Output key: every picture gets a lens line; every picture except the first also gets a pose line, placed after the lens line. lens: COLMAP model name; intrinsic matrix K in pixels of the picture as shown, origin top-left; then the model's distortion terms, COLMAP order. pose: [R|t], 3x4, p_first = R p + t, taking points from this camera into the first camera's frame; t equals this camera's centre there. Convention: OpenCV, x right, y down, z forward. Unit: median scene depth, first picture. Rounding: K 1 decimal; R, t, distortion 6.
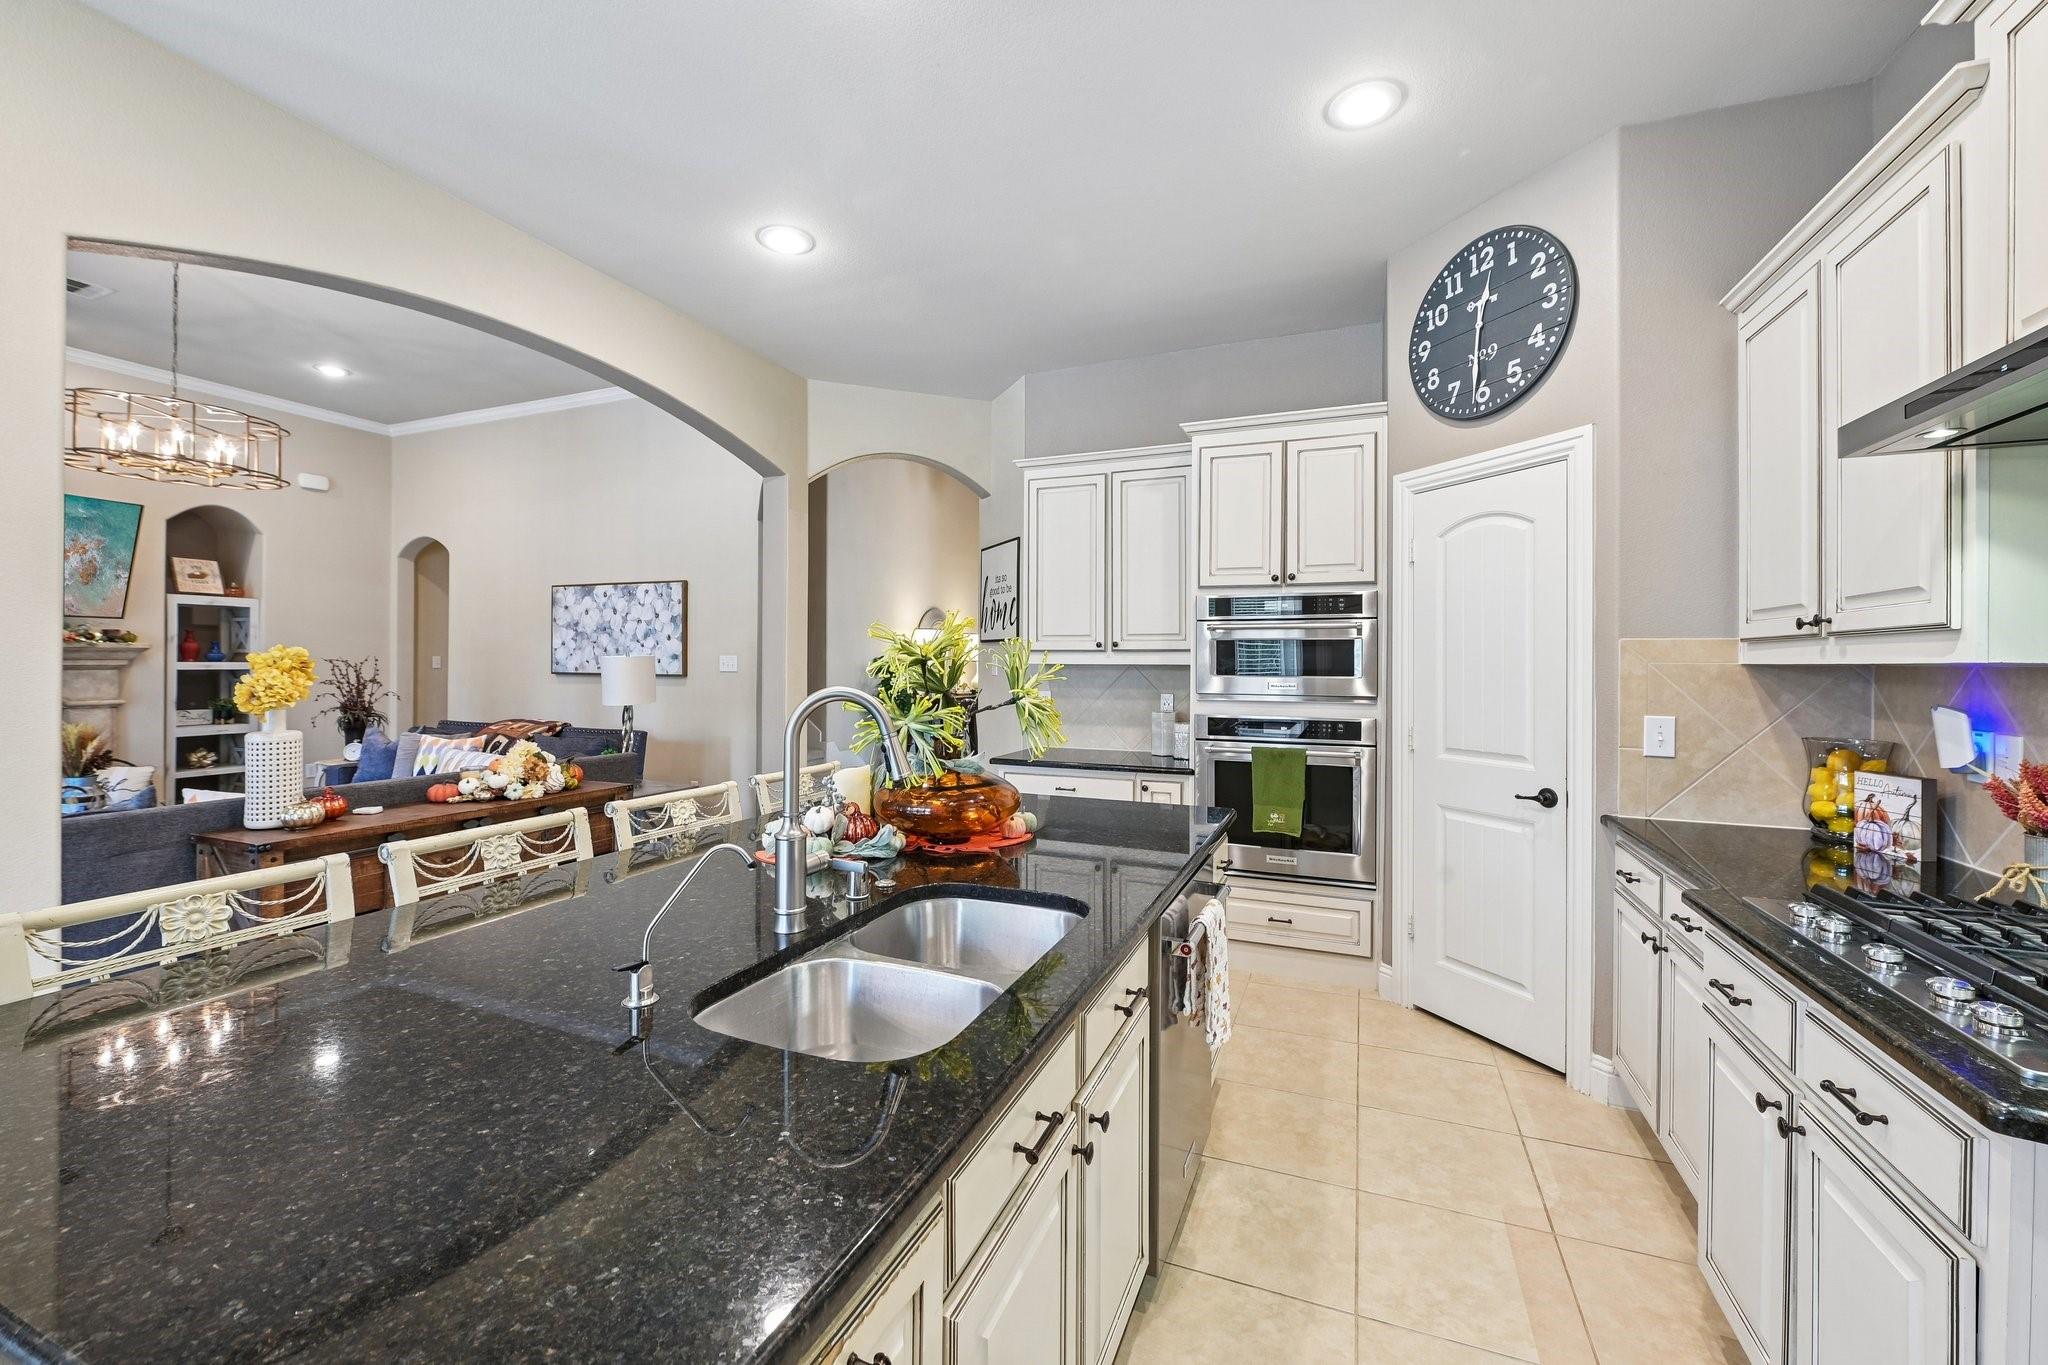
lens RADIAL K [[820.0, 0, 1019.5], [0, 820.0, 654.6], [0, 0, 1]] dist [0.001311, 0.000105]
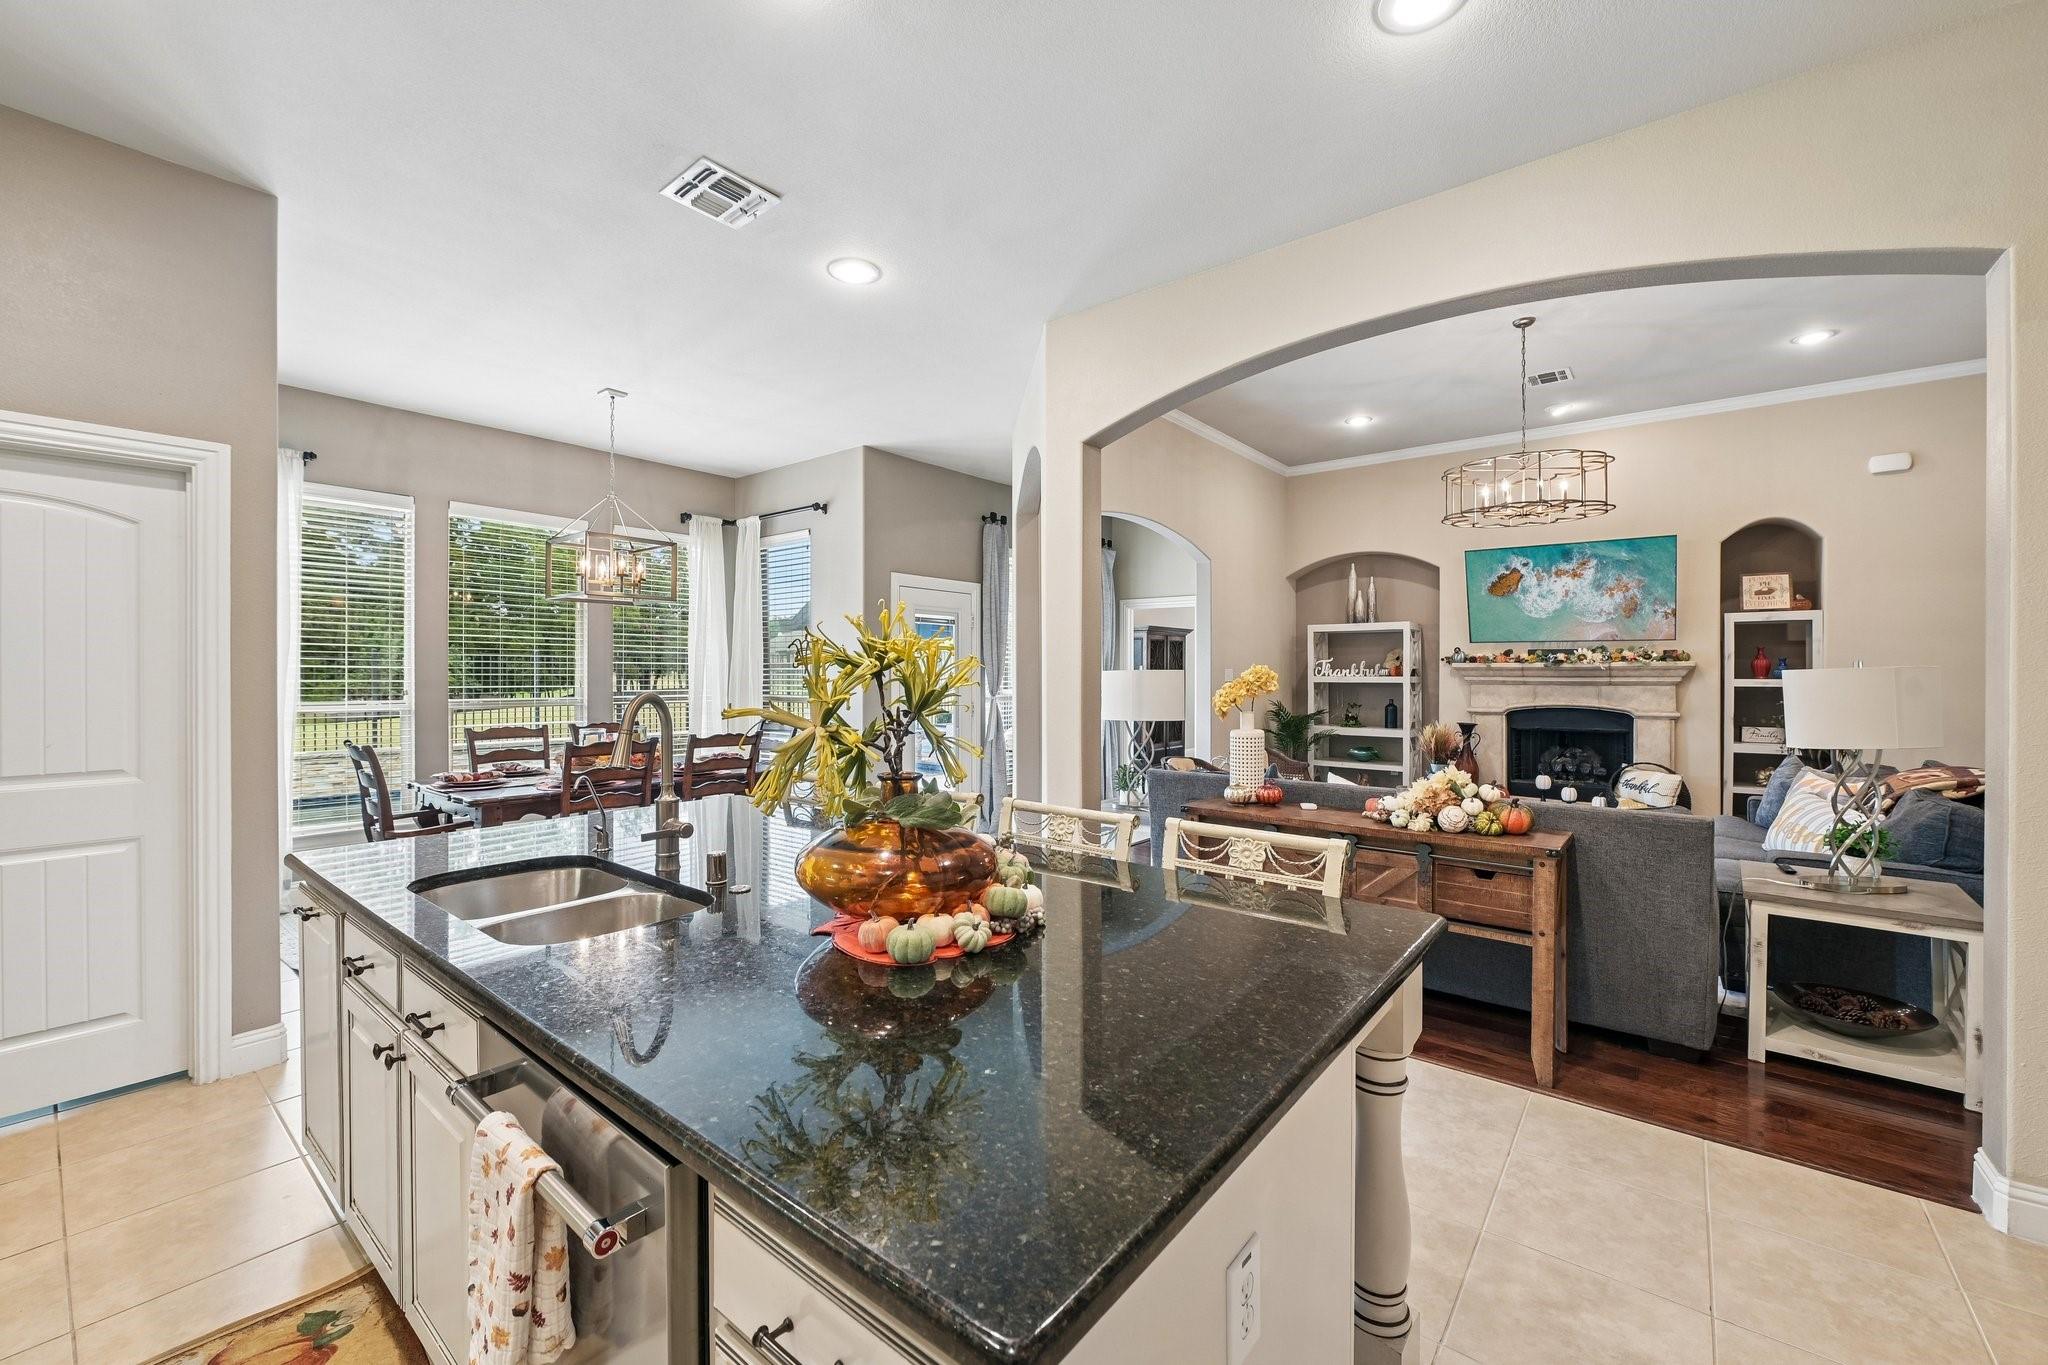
lens RADIAL K [[820.0, 0, 1020.0], [0, 820.0, 684.0], [0, 0, 1]] dist [0.001311, 0.000105]
pose [[-0.297927, 0.011413, -0.954520, 0.396870], [0.004779, 0.999934, 0.010464, 0.000371], [0.954577, -0.001444, -0.297962, 0.828463]]
